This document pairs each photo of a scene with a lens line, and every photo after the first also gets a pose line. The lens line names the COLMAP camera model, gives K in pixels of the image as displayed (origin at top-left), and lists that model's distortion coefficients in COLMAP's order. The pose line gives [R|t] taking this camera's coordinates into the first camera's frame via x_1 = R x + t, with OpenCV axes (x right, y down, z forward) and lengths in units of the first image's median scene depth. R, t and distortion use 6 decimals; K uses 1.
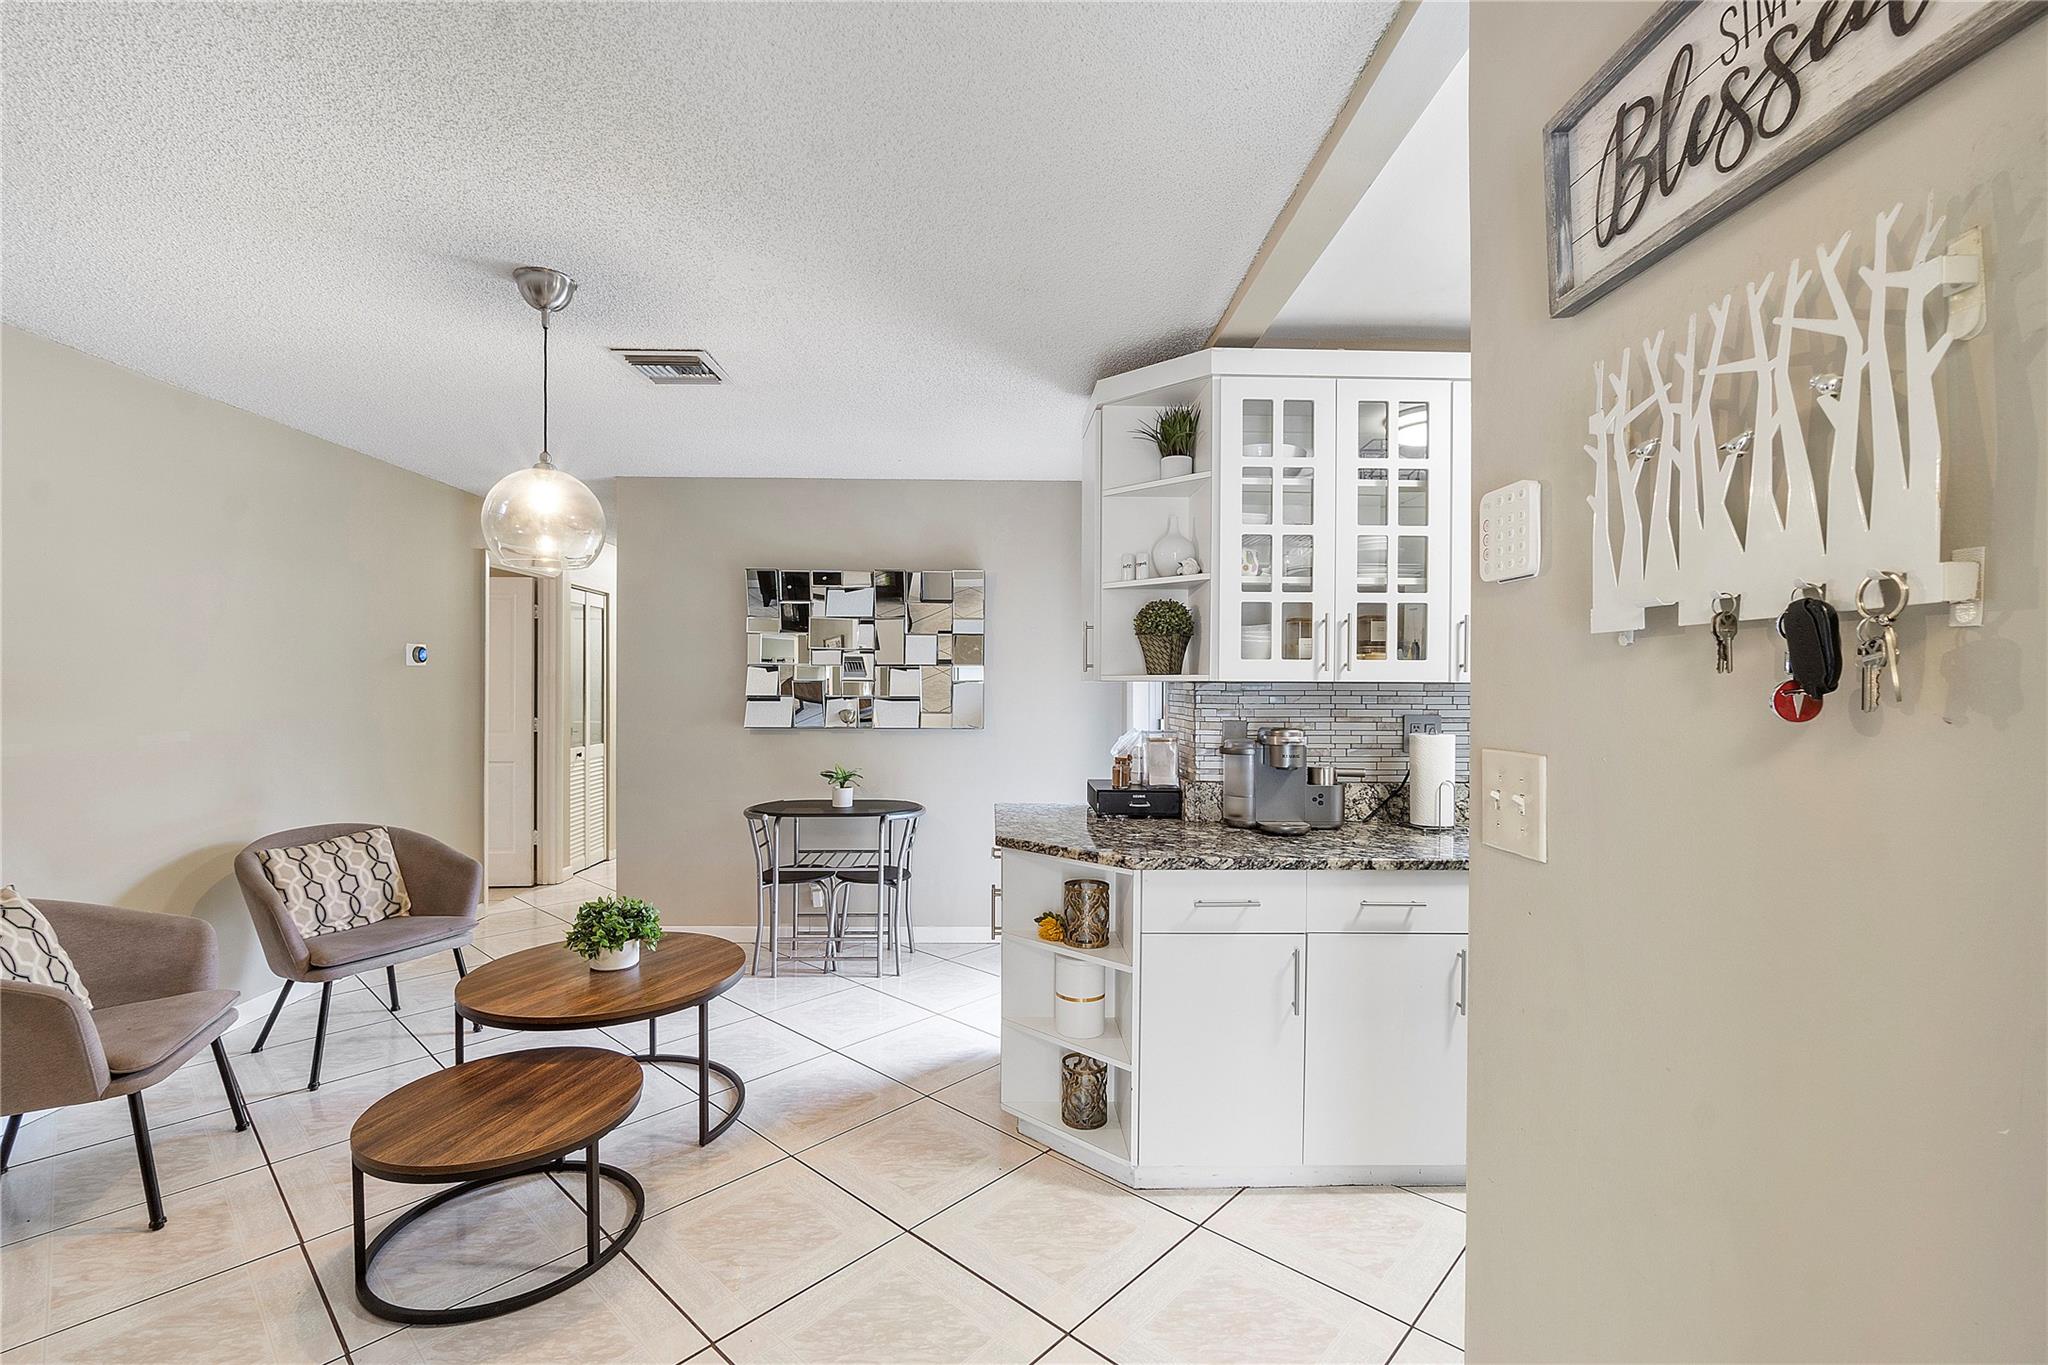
lens RADIAL K [[886.0, 0, 1026.4], [0, 886.0, 691.3], [0, 0, 1]] dist [-0.004374, 0.001786]
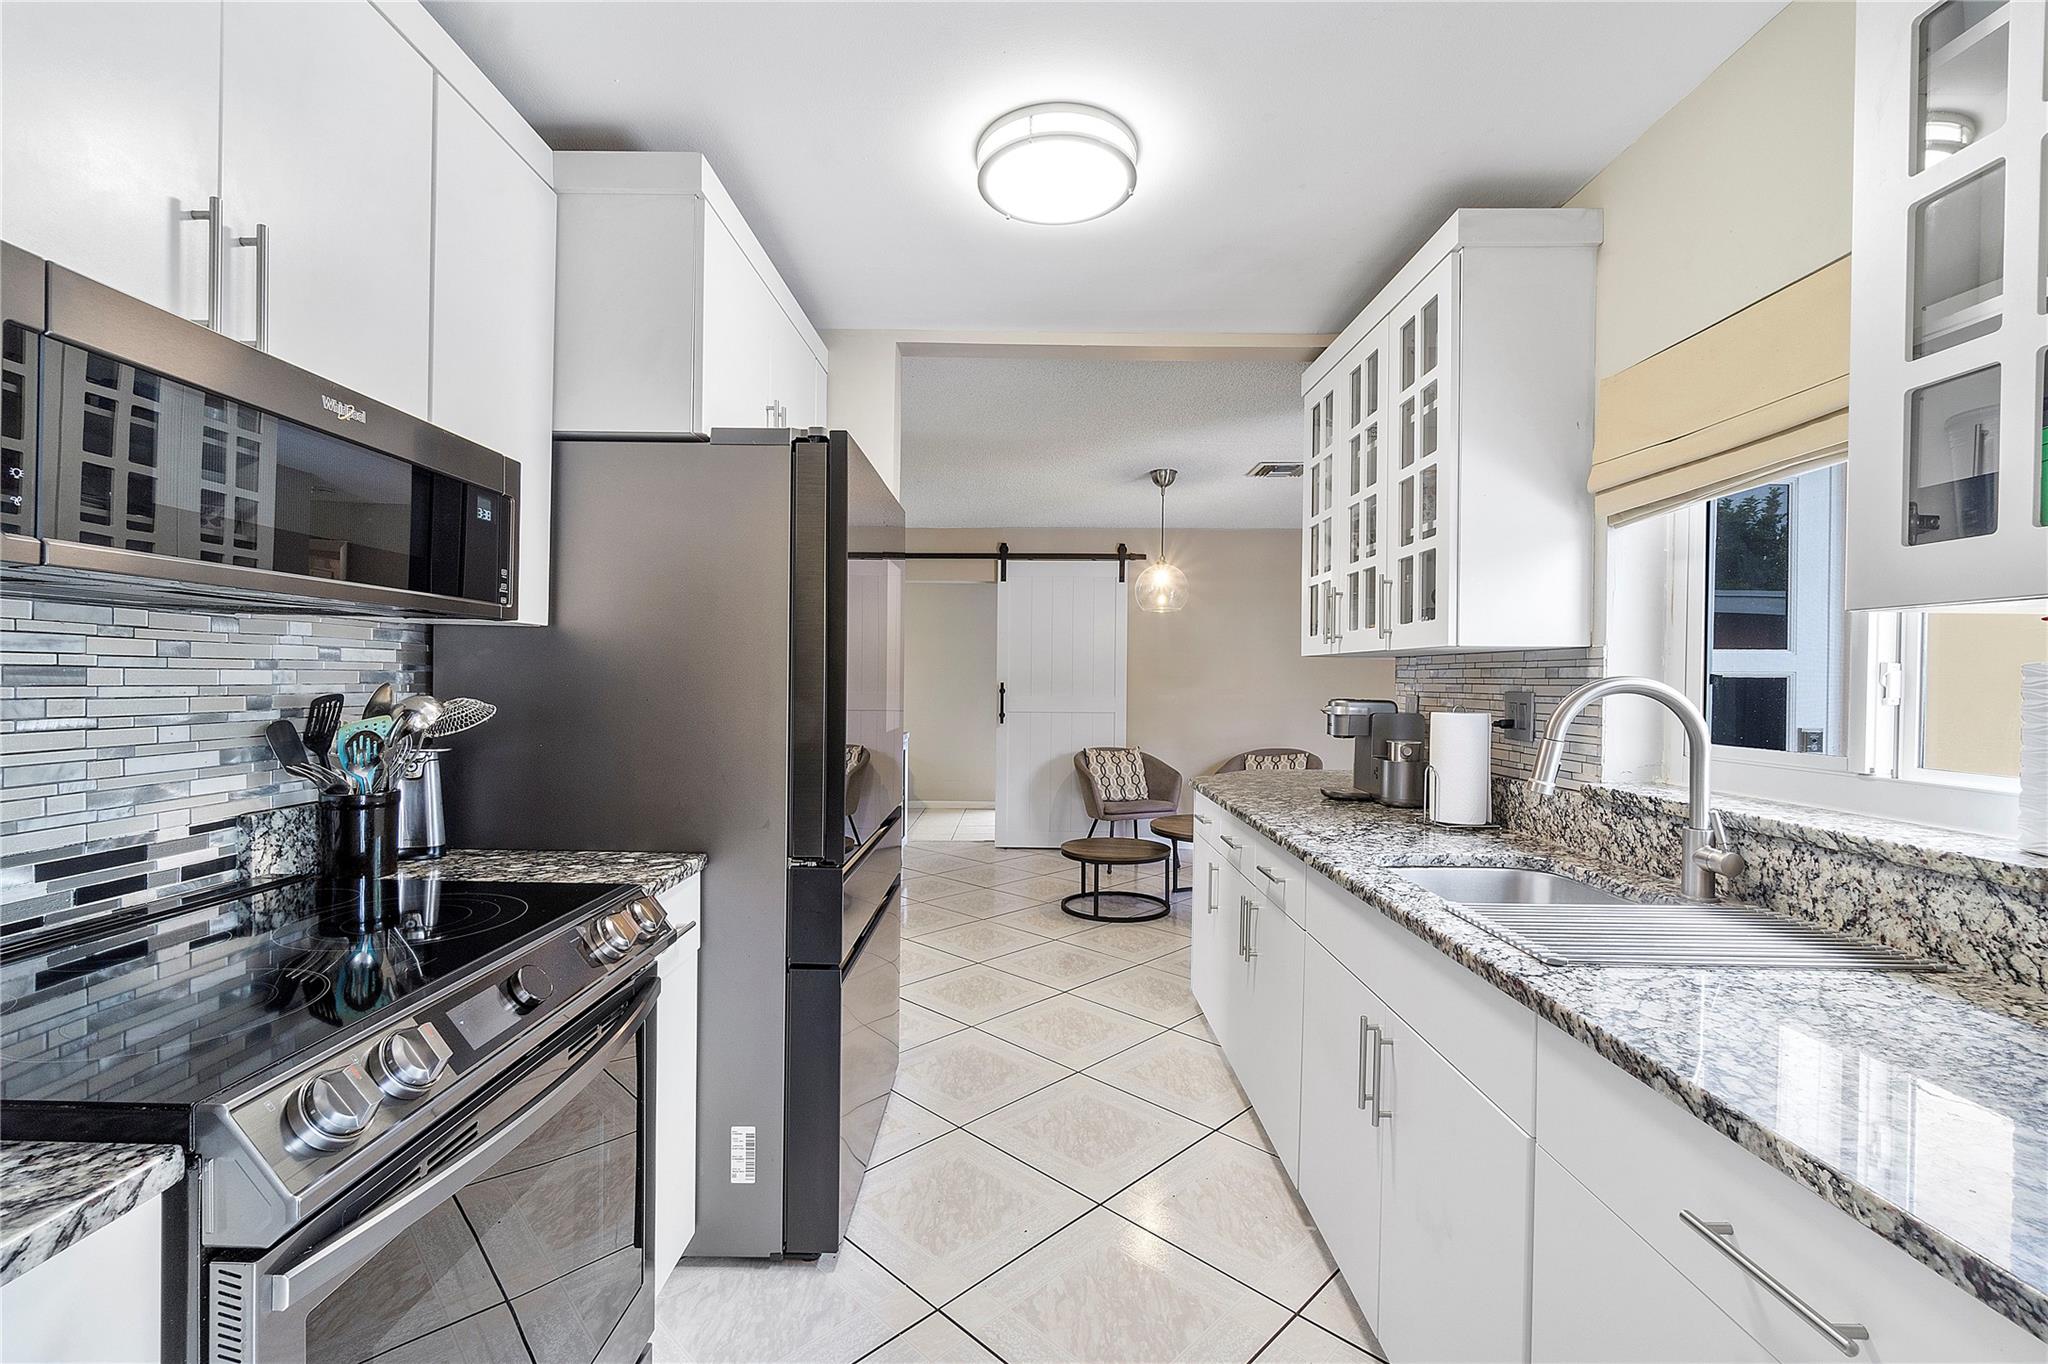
lens RADIAL K [[886.0, 0, 1016.1], [0, 886.0, 685.0], [0, 0, 1]] dist [-0.004374, 0.001786]
pose [[-0.044023, 0.002404, -0.999028, 1.350997], [-0.007534, 0.999968, 0.002738, 0.026194], [0.999002, 0.007647, -0.044004, 0.673184]]
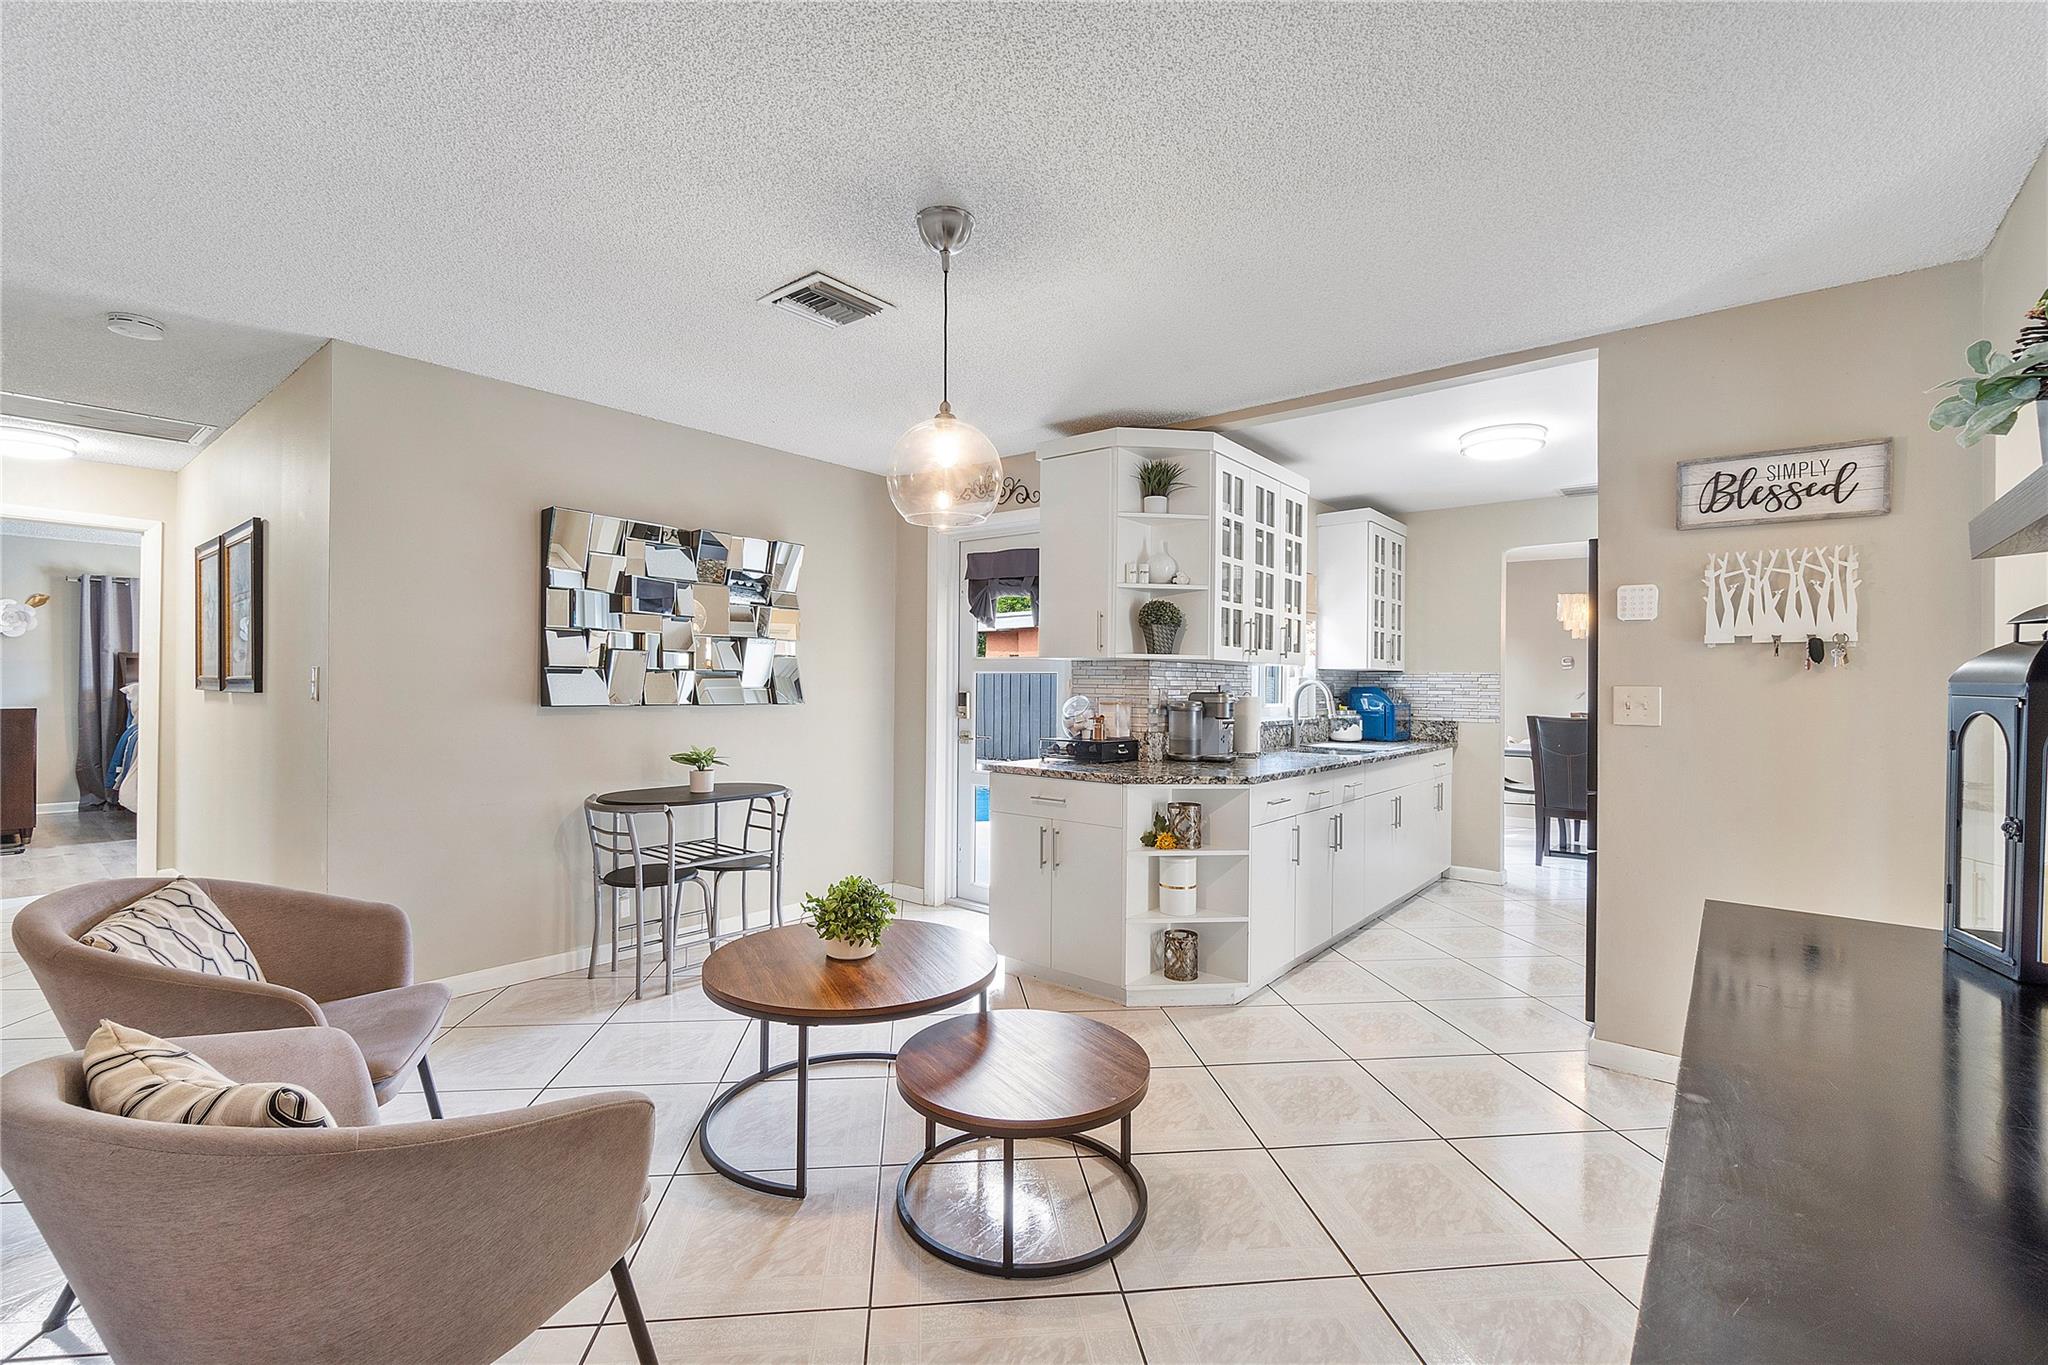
lens RADIAL K [[886.0, 0, 1026.2], [0, 886.0, 676.2], [0, 0, 1]] dist [-0.004374, 0.001786]
pose [[0.664714, 0.008102, 0.747054, -1.071282], [-0.005625, 0.999967, -0.005840, 0.026061], [-0.747077, -0.000320, 0.664738, 0.252447]]
